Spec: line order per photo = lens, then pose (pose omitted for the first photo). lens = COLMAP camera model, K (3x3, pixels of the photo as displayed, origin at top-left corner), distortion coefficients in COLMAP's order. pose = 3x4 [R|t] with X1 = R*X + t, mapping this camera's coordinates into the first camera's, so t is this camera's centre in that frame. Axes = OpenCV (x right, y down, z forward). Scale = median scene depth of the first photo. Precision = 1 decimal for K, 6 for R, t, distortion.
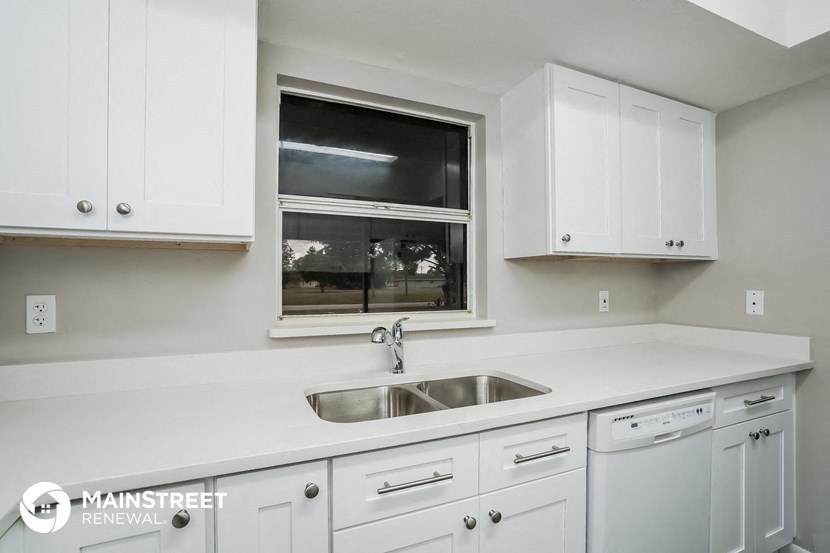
lens RADIAL K [[397.5, 0, 413.2], [0, 397.5, 282.5], [0, 0, 1]] dist [-0.011745, 0.001039]
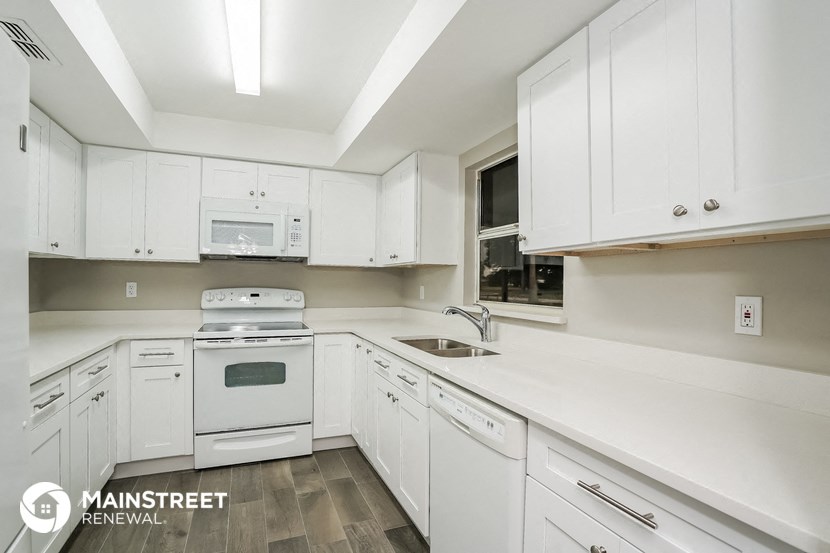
lens RADIAL K [[397.5, 0, 412.4], [0, 397.5, 279.7], [0, 0, 1]] dist [-0.011745, 0.001039]
pose [[-0.027104, -0.007721, -0.999603, 1.369696], [-0.004827, 0.999960, -0.007593, 0.005051], [0.999621, 0.004619, -0.027140, 0.713468]]
